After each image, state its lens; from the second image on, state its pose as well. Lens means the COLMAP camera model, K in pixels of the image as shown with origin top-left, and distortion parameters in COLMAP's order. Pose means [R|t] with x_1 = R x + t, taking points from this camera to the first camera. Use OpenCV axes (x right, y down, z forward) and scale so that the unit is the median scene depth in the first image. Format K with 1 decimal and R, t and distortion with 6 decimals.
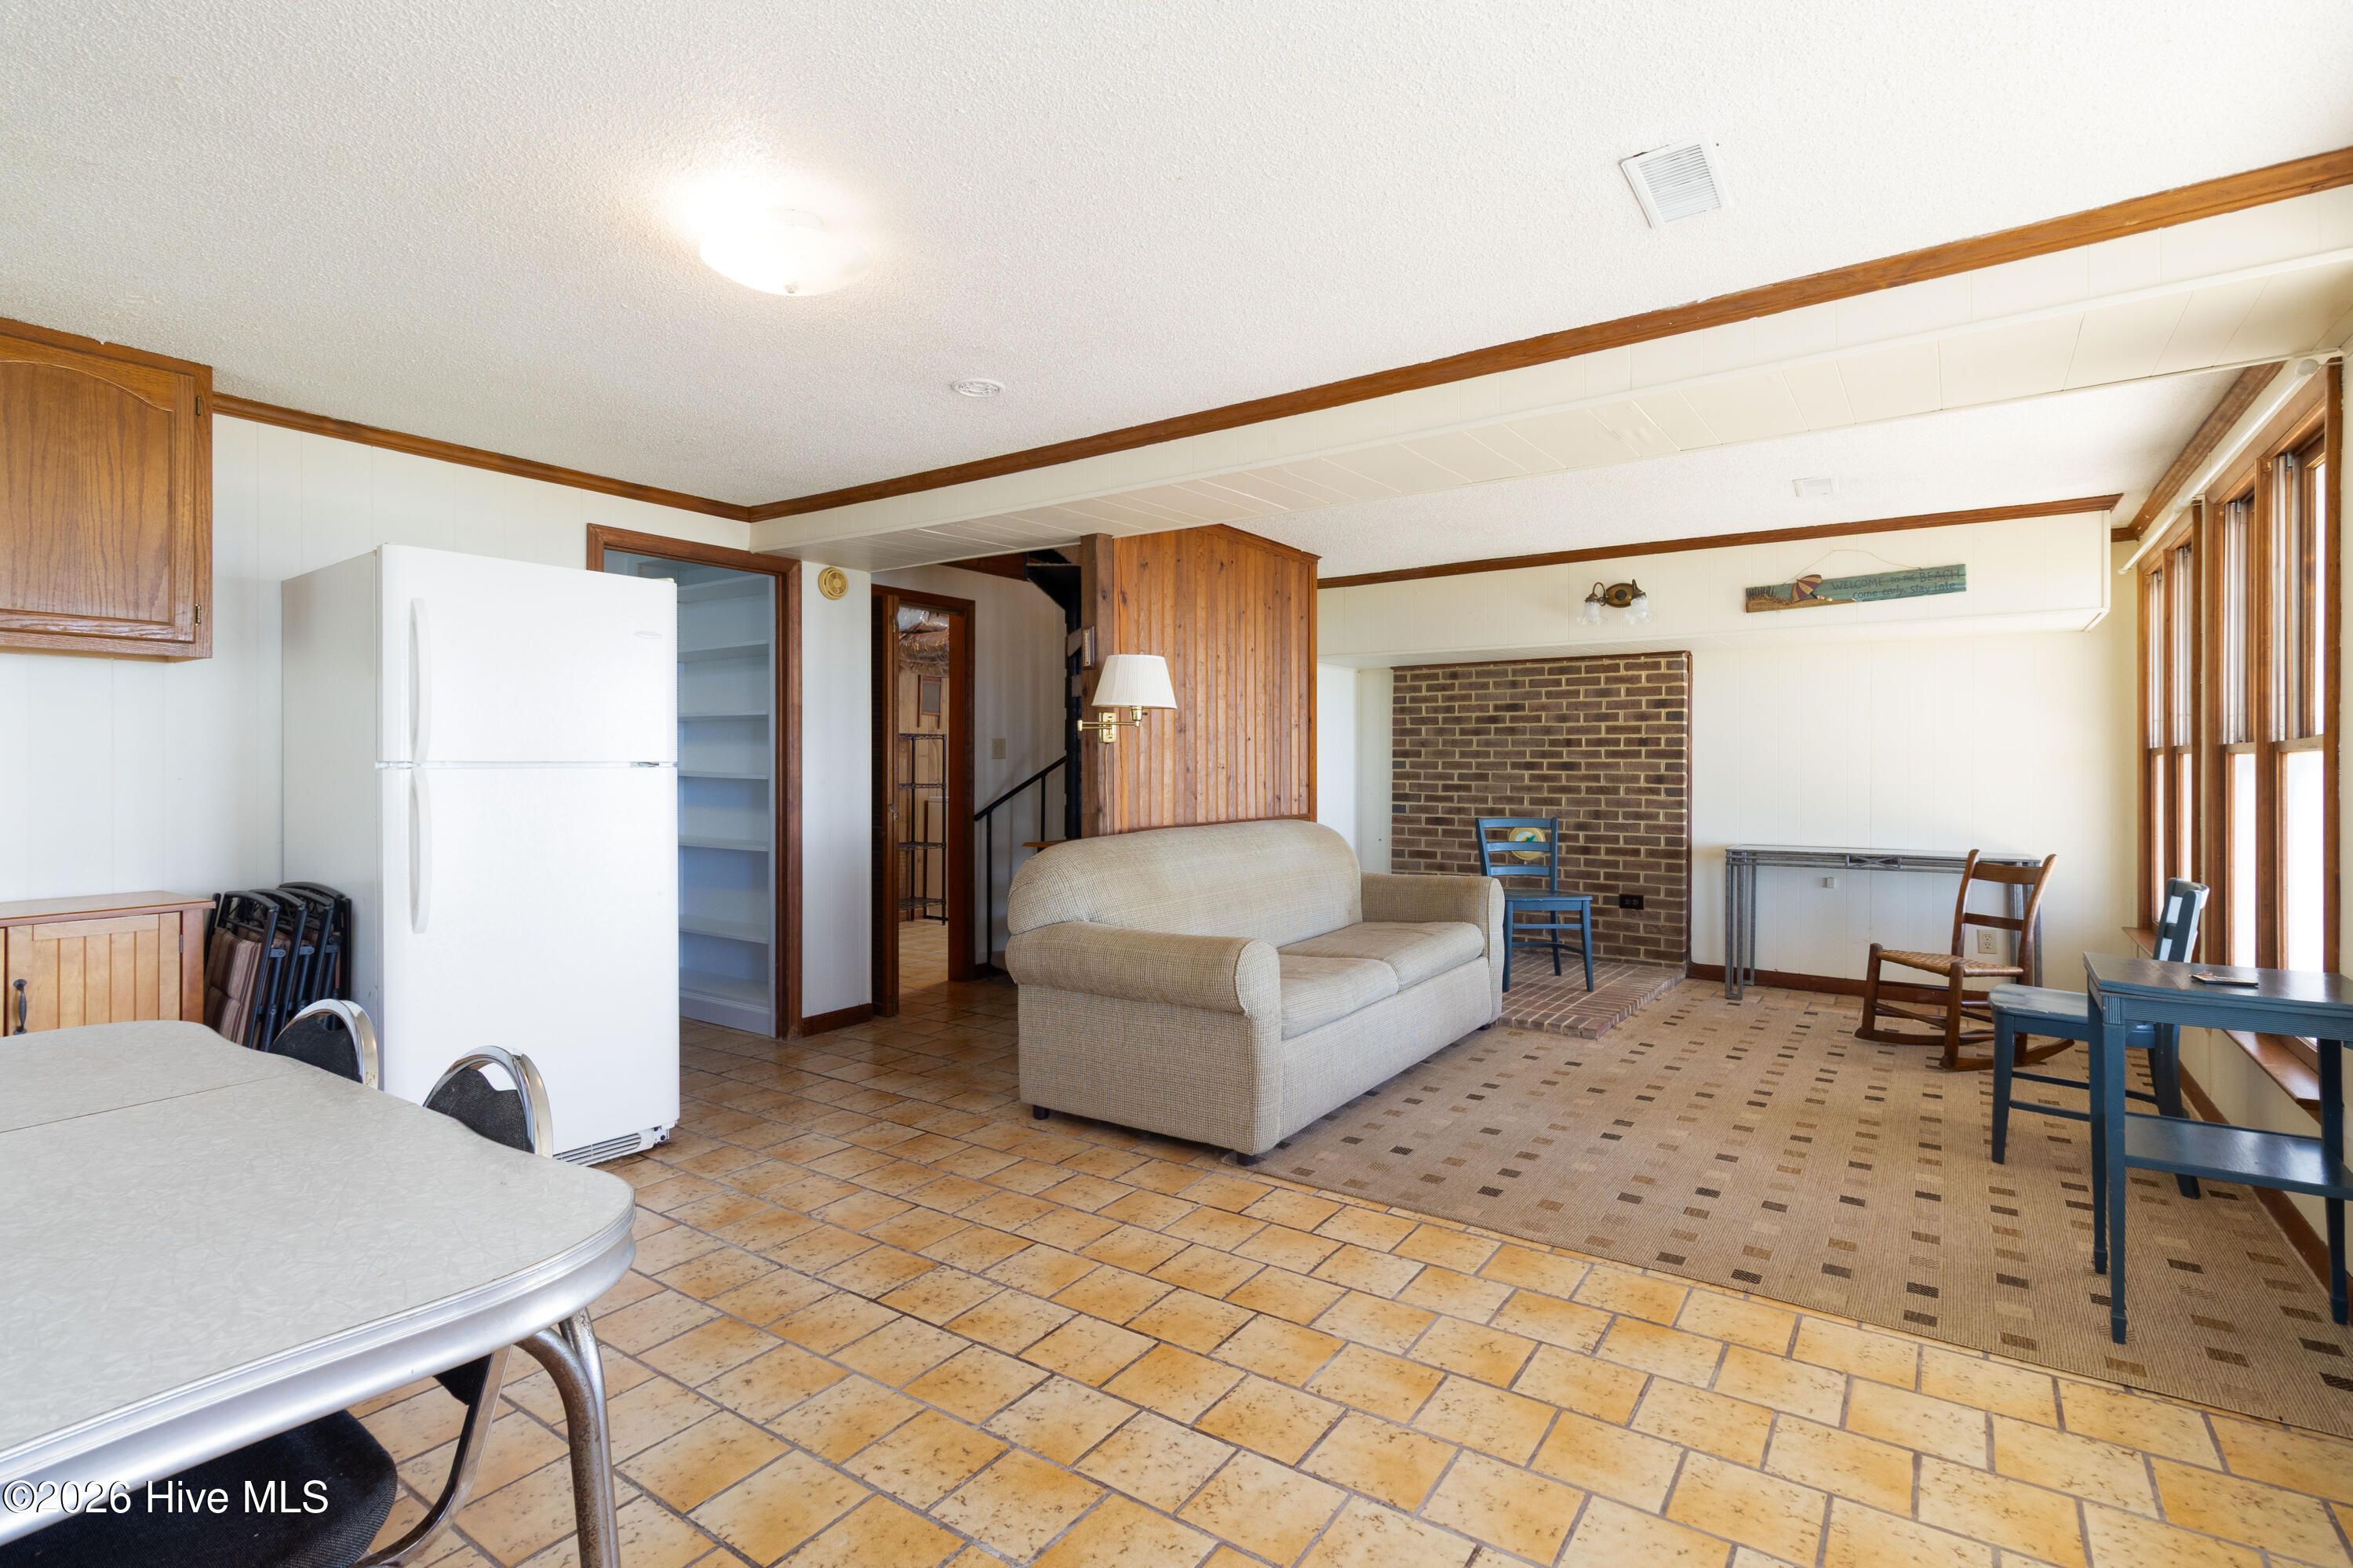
lens RADIAL K [[1109.1, 0, 1194.9], [0, 1109.1, 755.8], [0, 0, 1]] dist [0.011624, -0.000235]
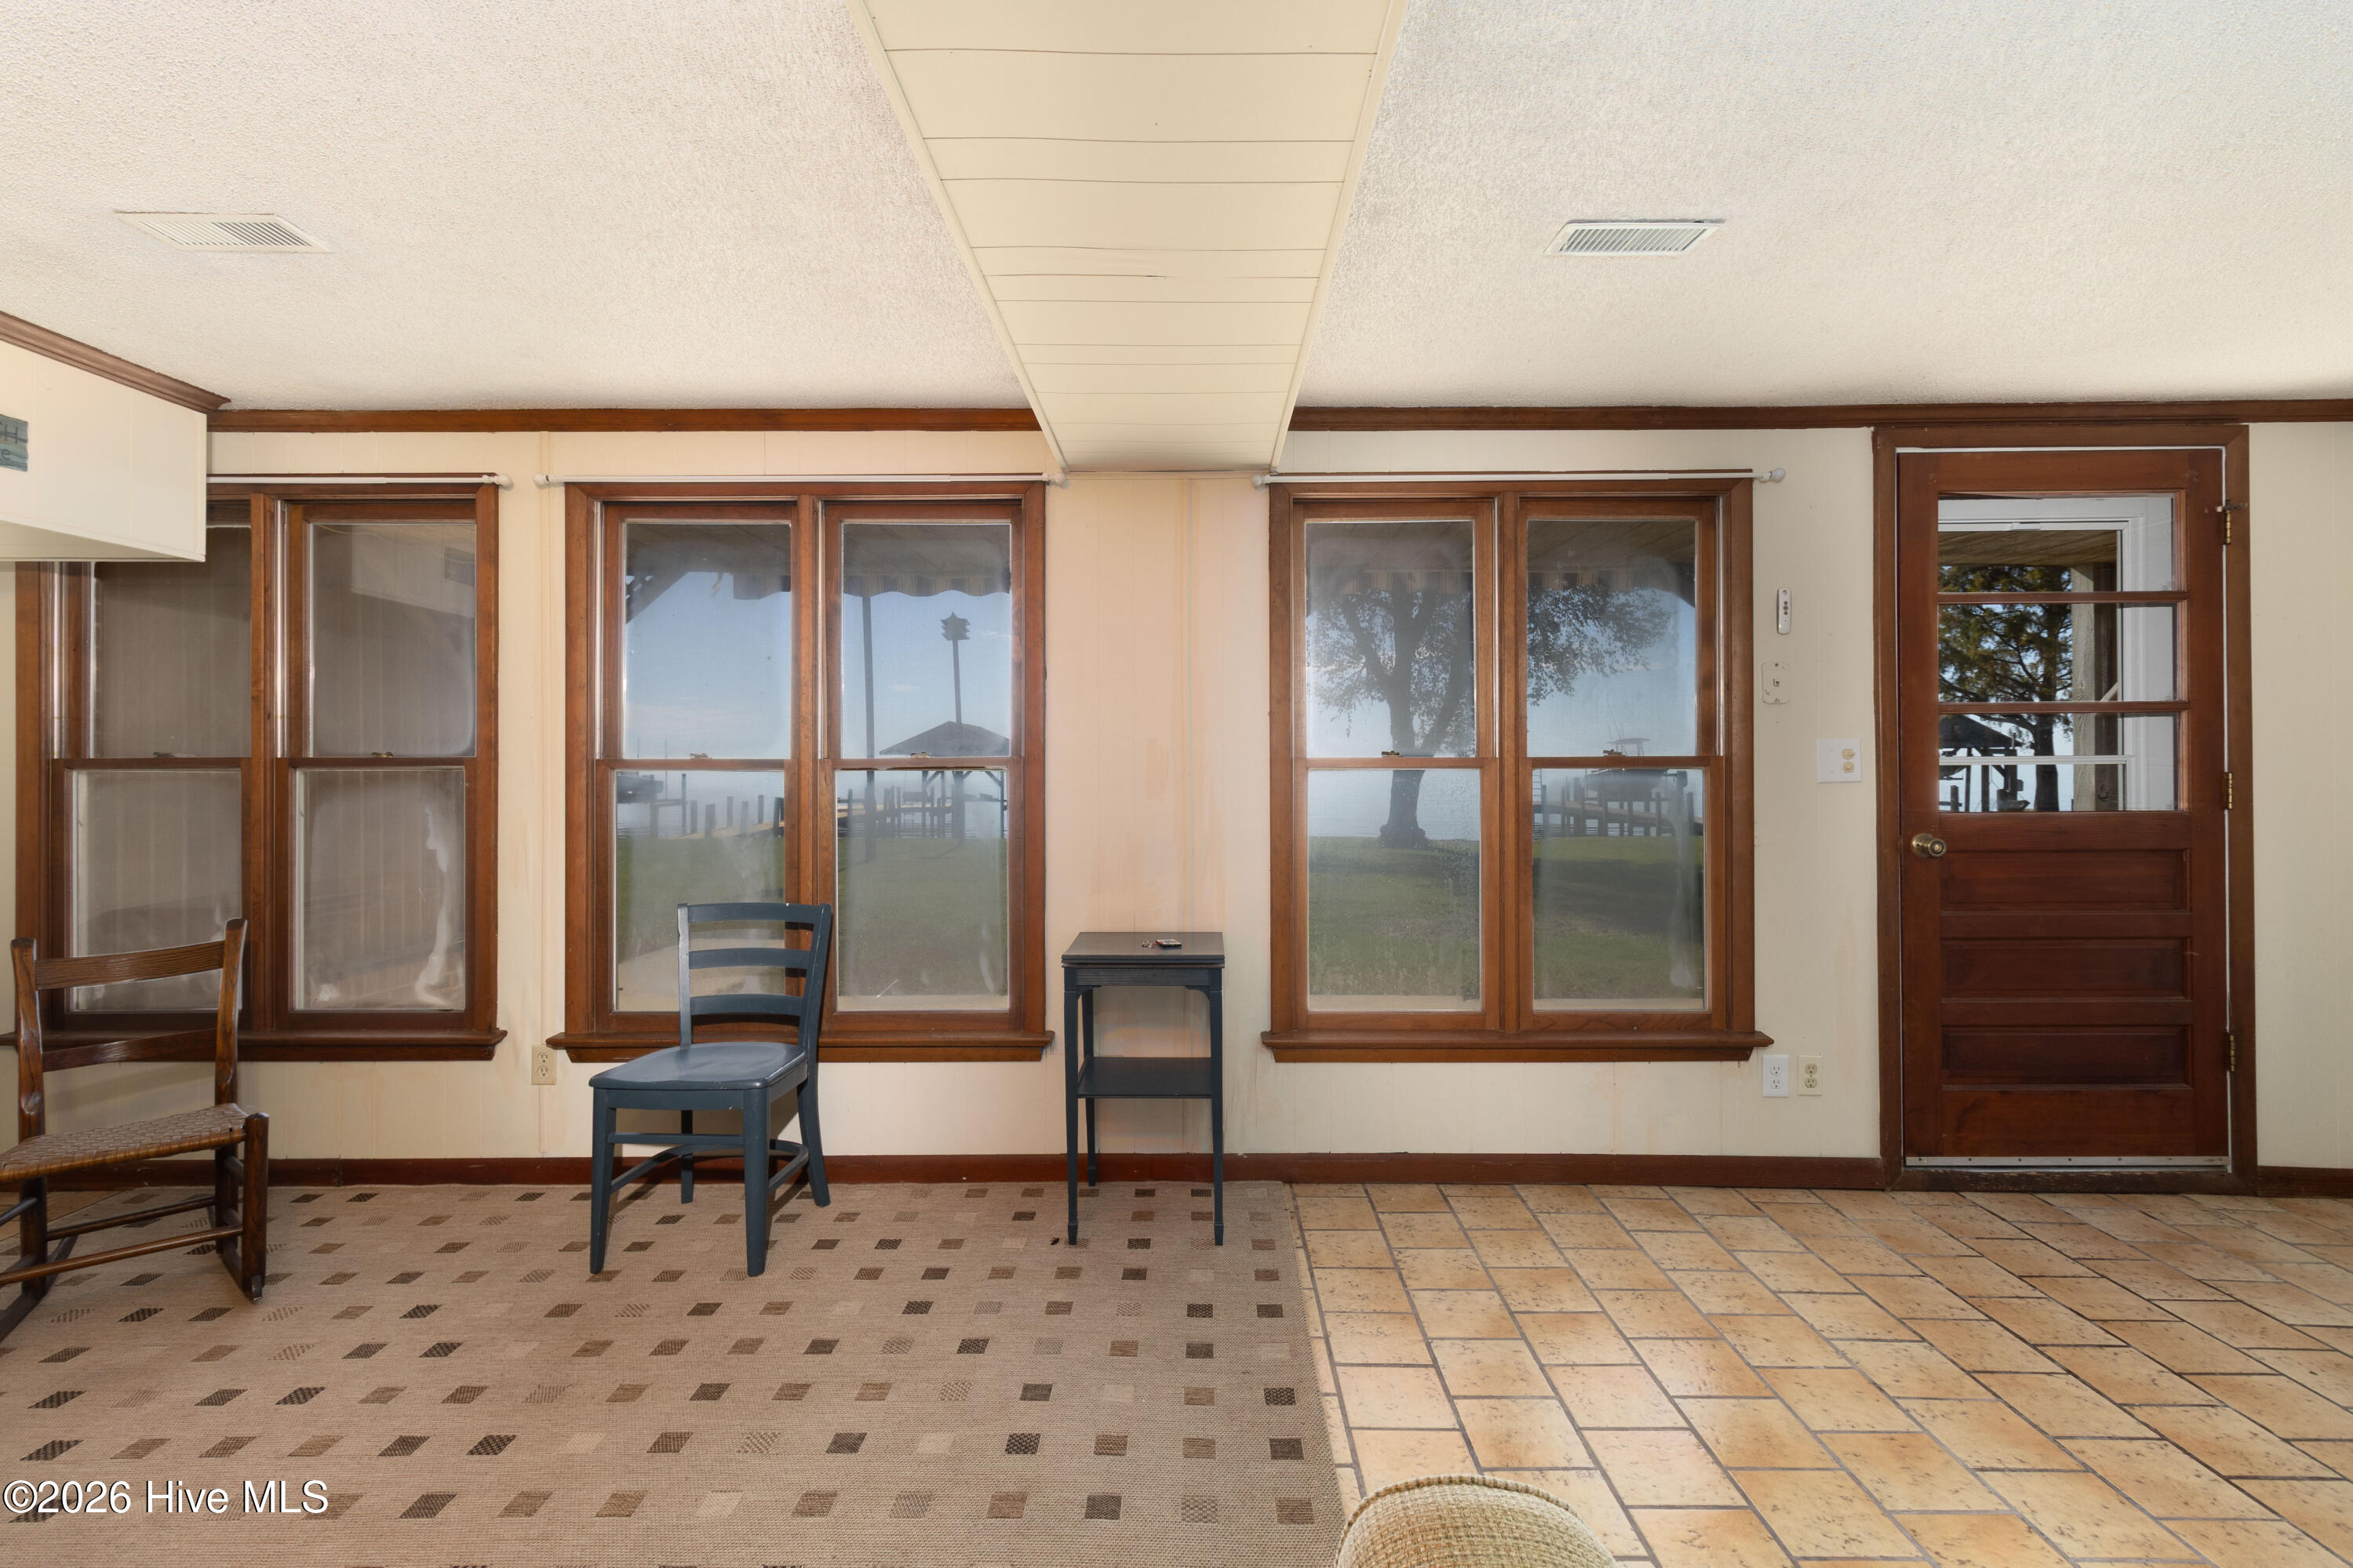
lens RADIAL K [[1109.1, 0, 1194.9], [0, 1109.1, 755.8], [0, 0, 1]] dist [0.011624, -0.000235]
pose [[-0.560570, 0.007317, 0.828075, -0.136104], [-0.003979, 0.999926, -0.011529, -0.004161], [-0.828098, -0.009757, -0.560499, 1.245865]]
